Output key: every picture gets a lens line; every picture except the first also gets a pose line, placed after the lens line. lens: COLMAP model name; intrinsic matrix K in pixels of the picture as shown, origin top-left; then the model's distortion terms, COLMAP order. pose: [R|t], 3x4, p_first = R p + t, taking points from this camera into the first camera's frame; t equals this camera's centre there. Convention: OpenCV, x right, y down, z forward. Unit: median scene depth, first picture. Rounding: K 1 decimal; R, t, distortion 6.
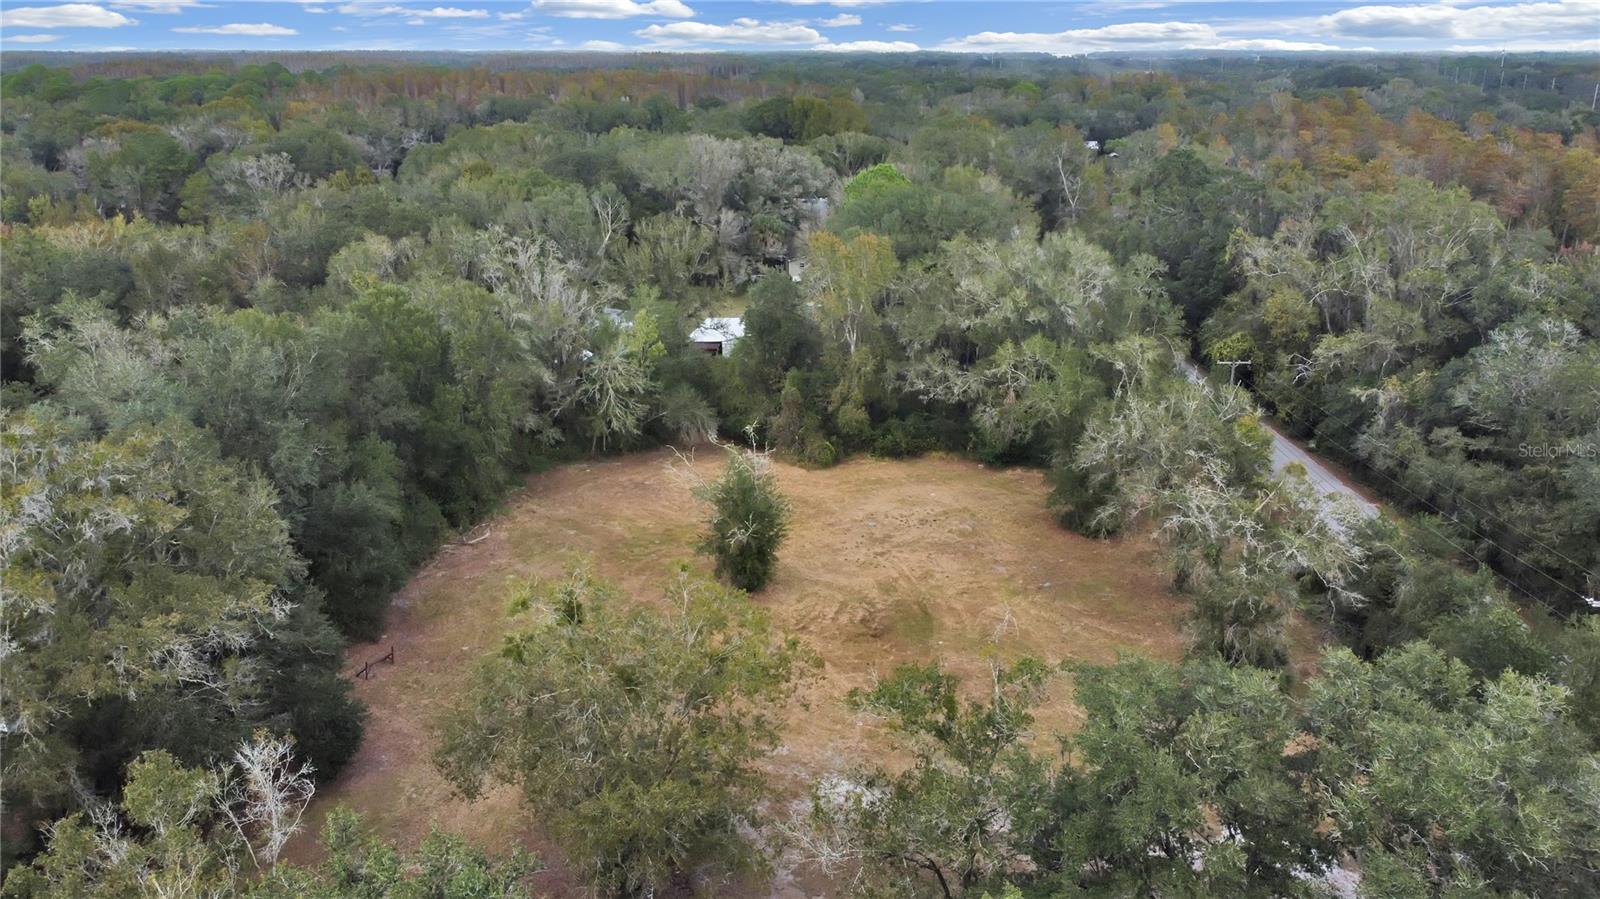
lens RADIAL K [[1211.3, 0, 799.6], [0, 1211.3, 455.9], [0, 0, 1]] dist [0.001423, -0.005855]
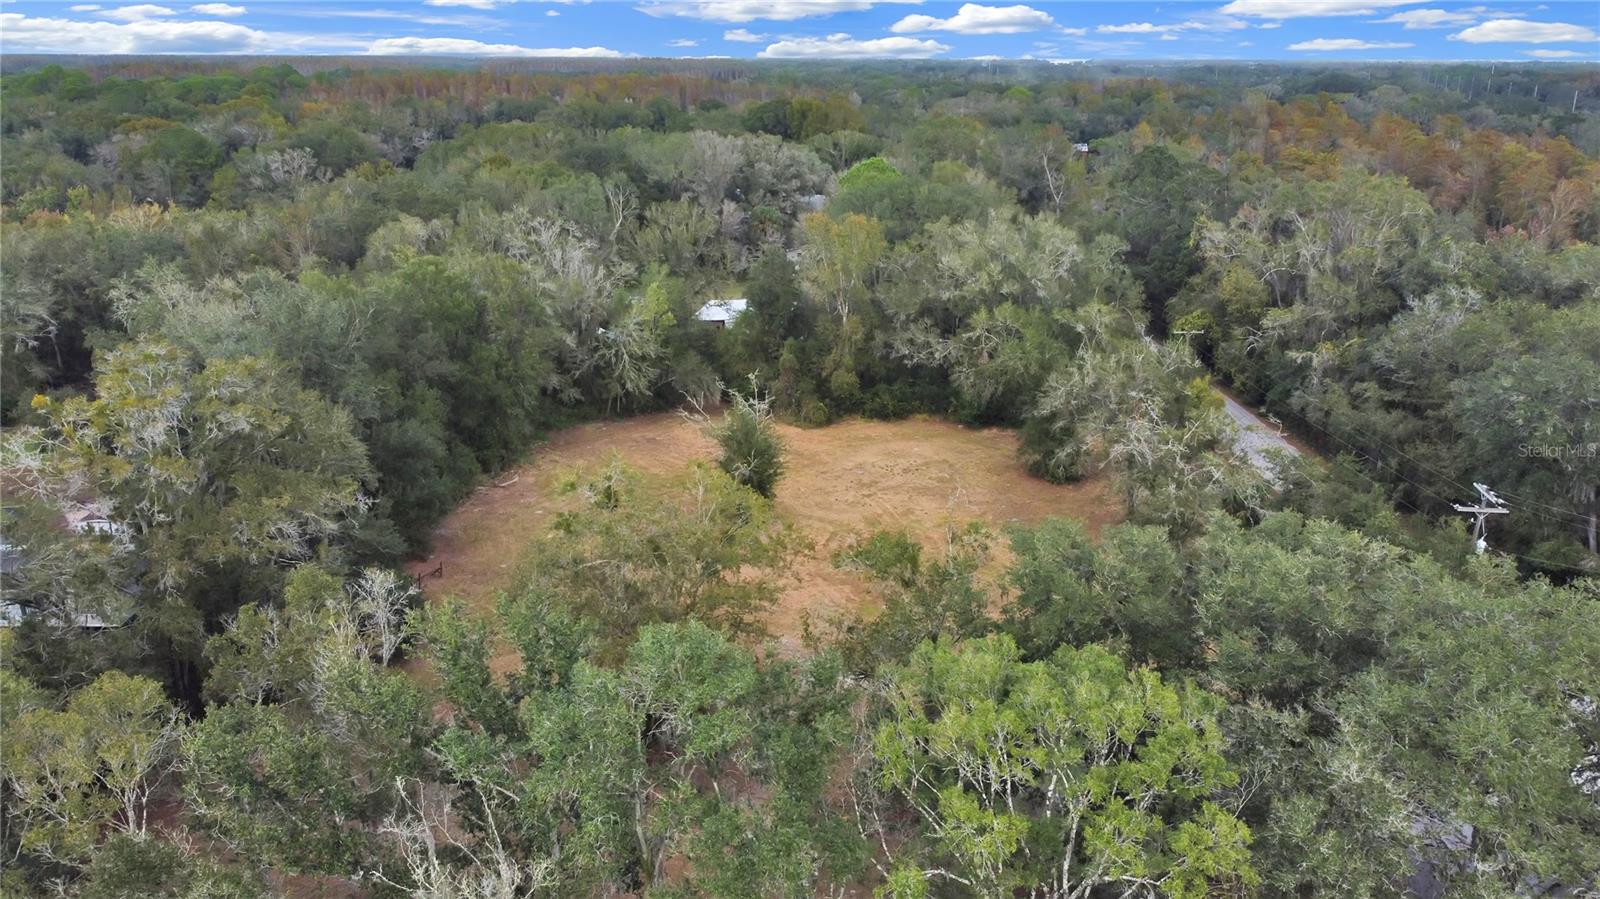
lens RADIAL K [[1211.3, 0, 799.6], [0, 1211.3, 455.9], [0, 0, 1]] dist [0.001423, -0.005855]
pose [[0.999991, 0.003680, 0.001961, 0.001228], [-0.003671, 0.999983, -0.004481, 0.039582], [-0.001978, 0.004474, 0.999988, -0.099108]]
